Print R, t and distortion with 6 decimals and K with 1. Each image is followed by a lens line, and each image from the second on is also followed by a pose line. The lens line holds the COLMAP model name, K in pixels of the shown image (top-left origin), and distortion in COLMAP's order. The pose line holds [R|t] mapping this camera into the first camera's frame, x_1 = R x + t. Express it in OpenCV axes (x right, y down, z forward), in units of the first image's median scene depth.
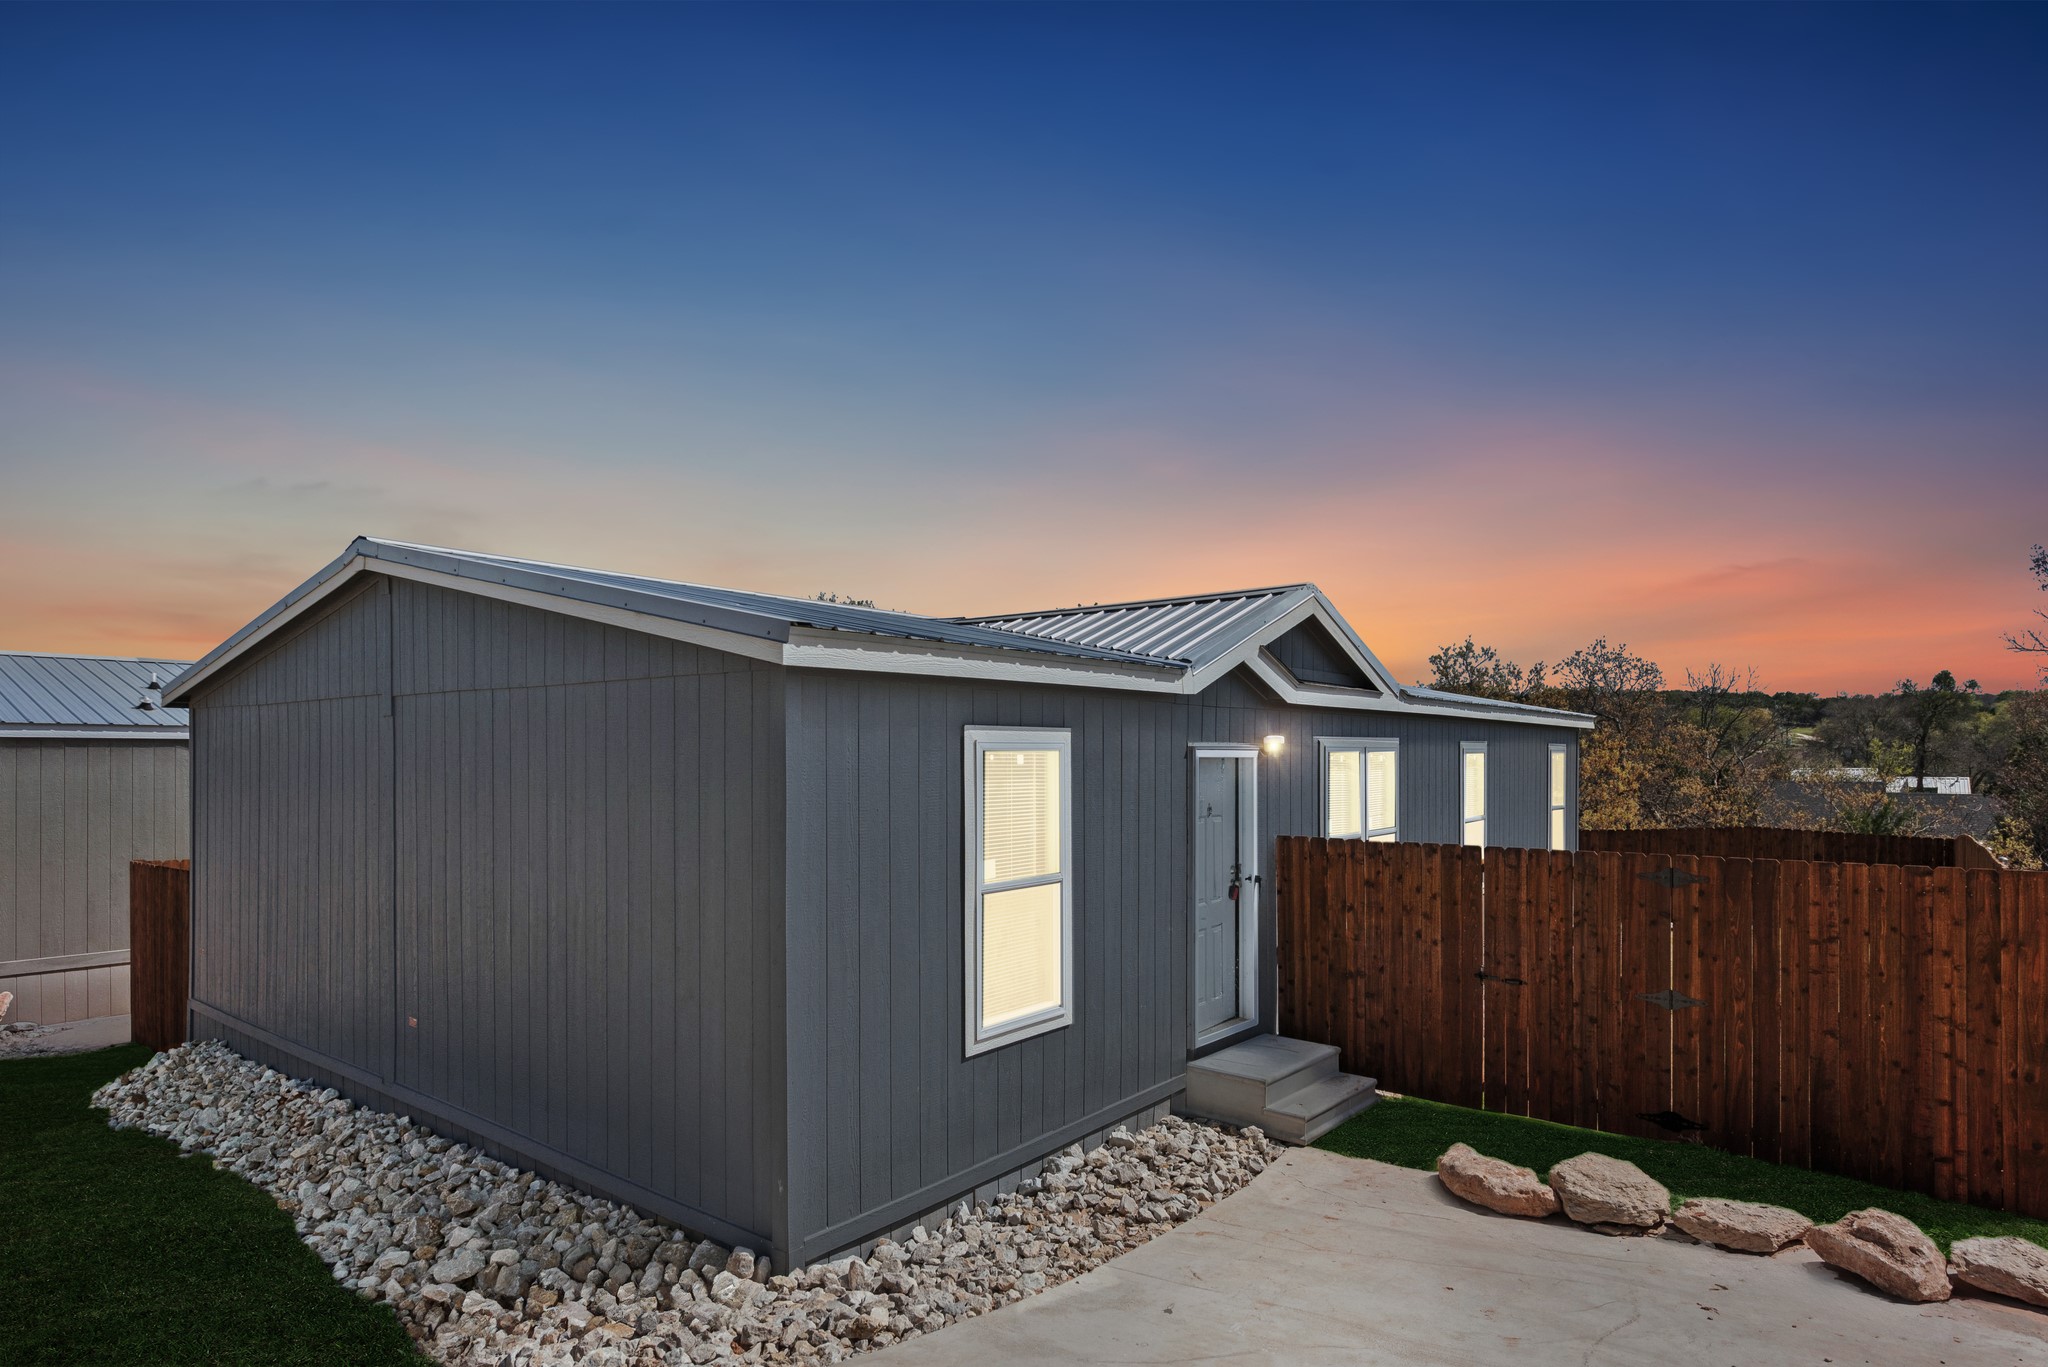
lens RADIAL K [[1159.4, 0, 1019.3], [0, 1159.4, 729.3], [0, 0, 1]] dist [-0.004582, 0.001027]
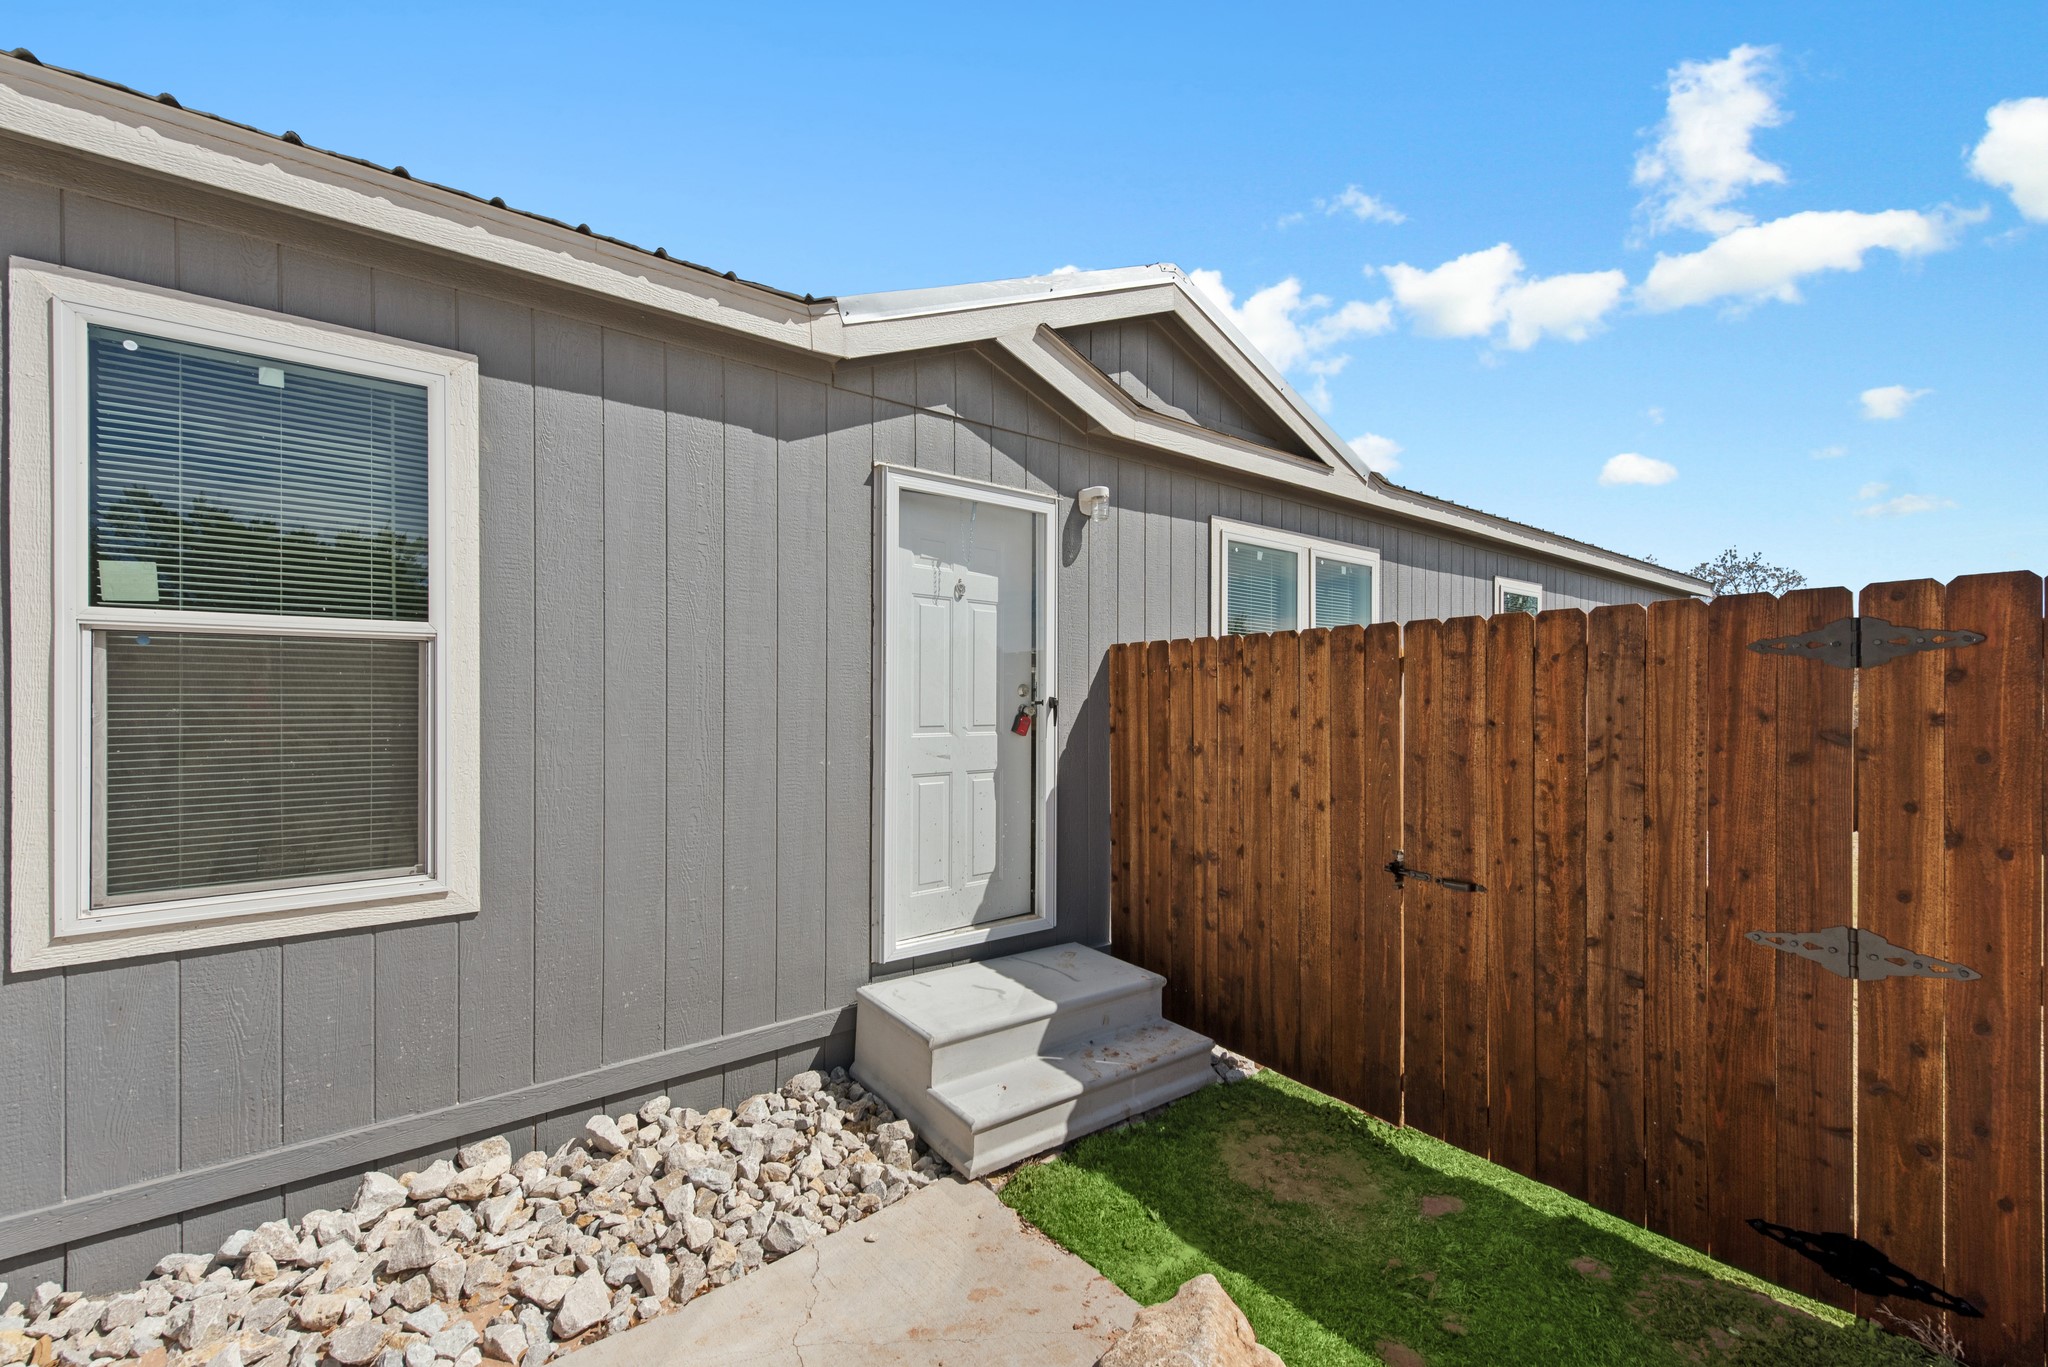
lens RADIAL K [[805.0, 0, 1034.4], [0, 805.0, 694.1], [0, 0, 1]] dist [0.006859, -0.001814]
pose [[0.967992, -0.000231, -0.250982, 0.333763], [0.001841, 0.999979, 0.006183, 0.132051], [0.250975, -0.006447, 0.967972, 0.611630]]
